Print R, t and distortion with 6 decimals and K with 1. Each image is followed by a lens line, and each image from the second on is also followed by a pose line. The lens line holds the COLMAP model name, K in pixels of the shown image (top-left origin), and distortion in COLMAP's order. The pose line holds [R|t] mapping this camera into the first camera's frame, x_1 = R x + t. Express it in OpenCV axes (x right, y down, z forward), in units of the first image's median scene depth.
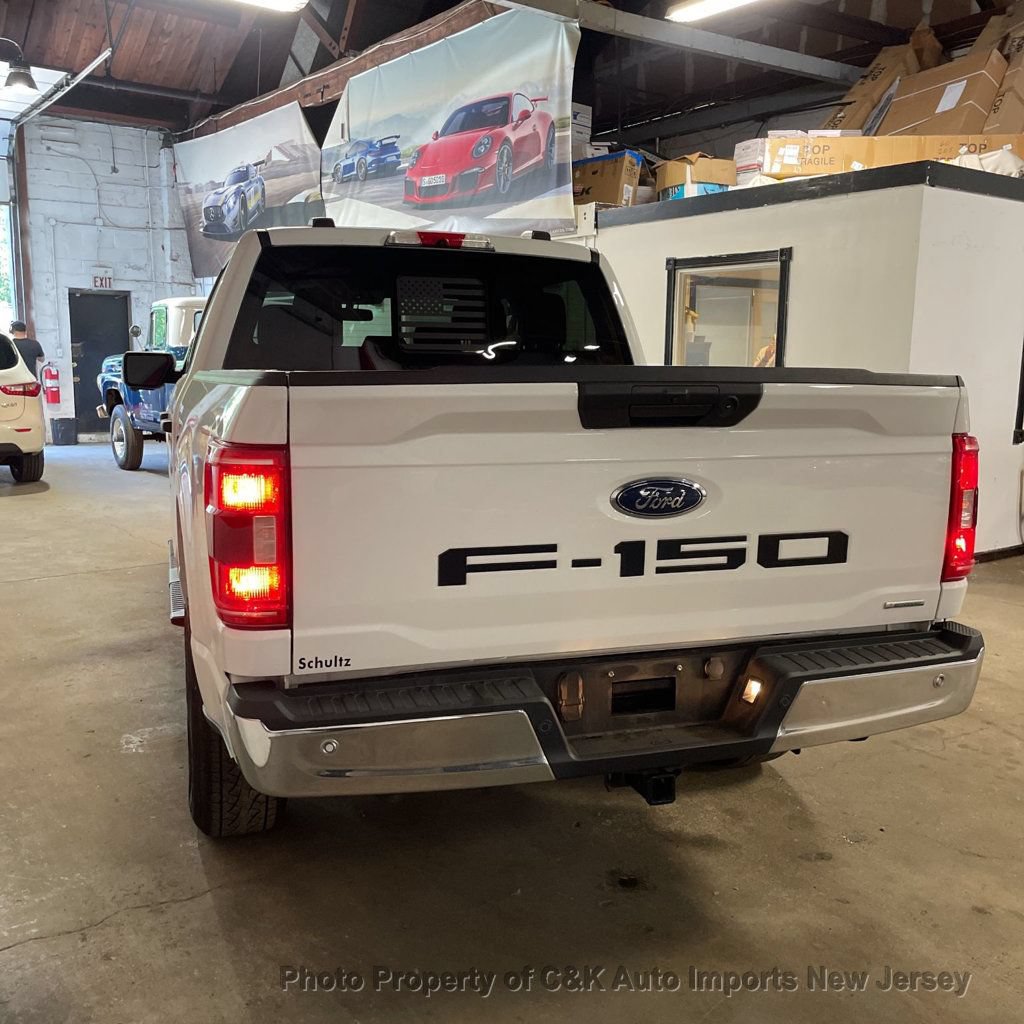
lens RADIAL K [[1032.5, 0, 512.0], [0, 1032.5, 512.0], [0, 0, 1]] dist [0.091213, -0.132201]
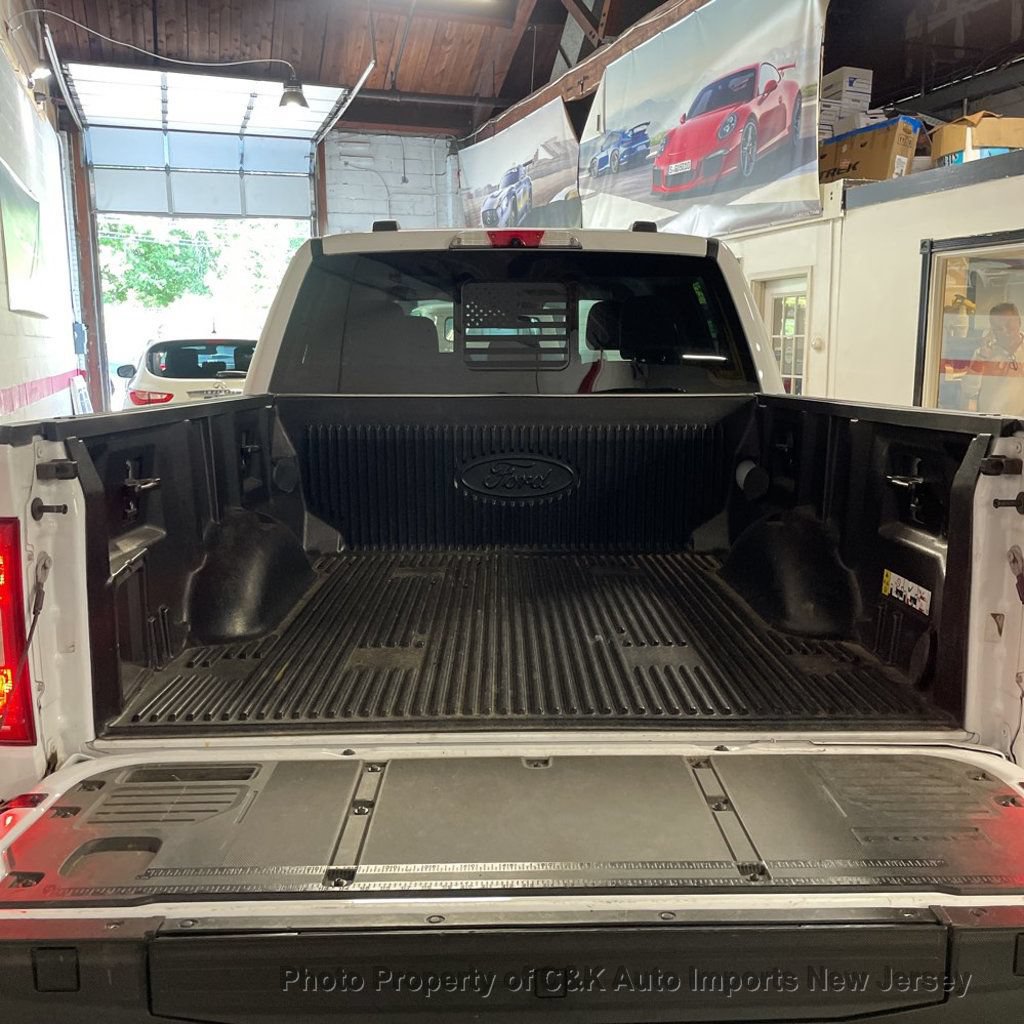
lens RADIAL K [[1032.5, 0, 512.0], [0, 1032.5, 512.0], [0, 0, 1]] dist [0.091213, -0.132201]
pose [[0.949836, 0.035180, -0.310764, 0.077215], [-0.033268, 0.999381, 0.011453, -0.017664], [0.310974, -0.000540, 0.950418, 0.070212]]
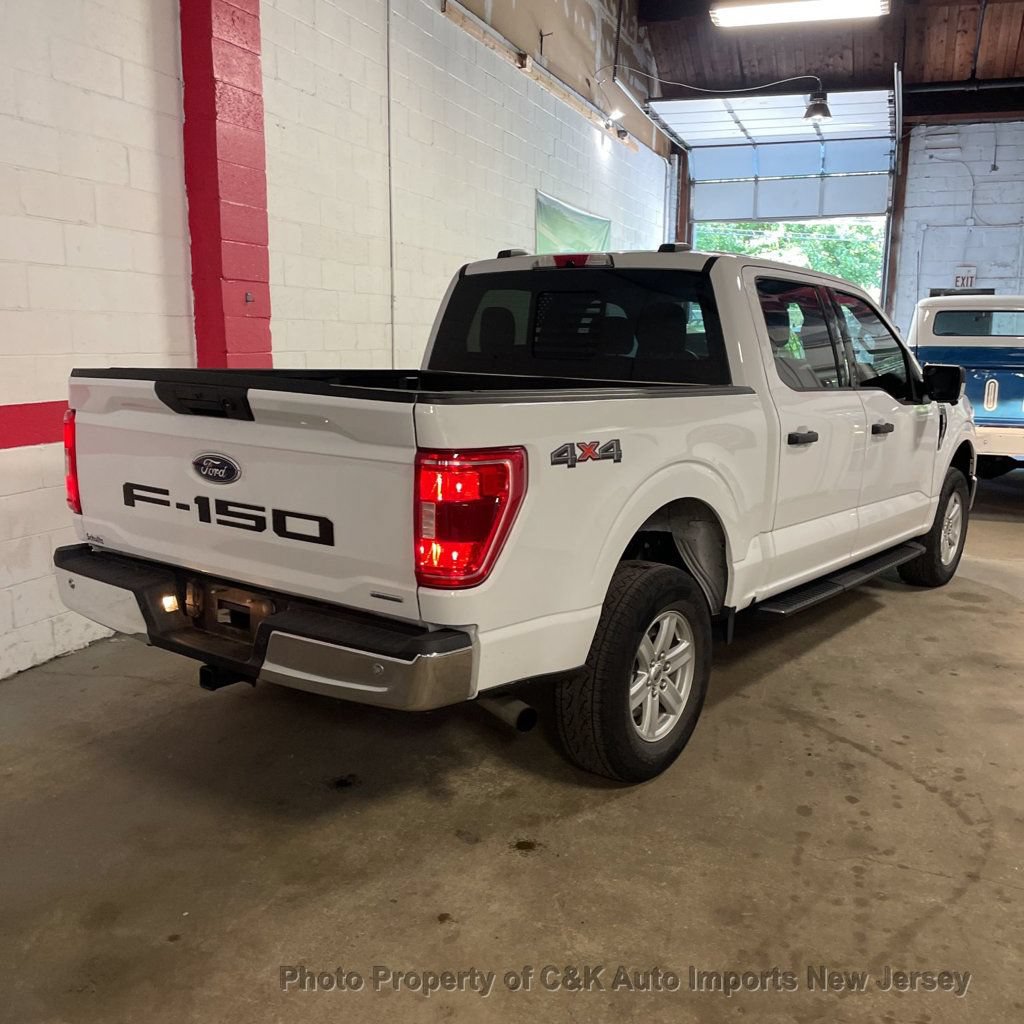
lens RADIAL K [[1041.9, 0, 512.8], [0, 1041.9, 521.3], [0, 0, 1]] dist [0.015100, -0.014734]
pose [[0.546708, 0.143991, -0.824850, 0.336344], [-0.132392, 0.987576, 0.084649, -0.025421], [0.826791, 0.062926, 0.558979, 0.122110]]
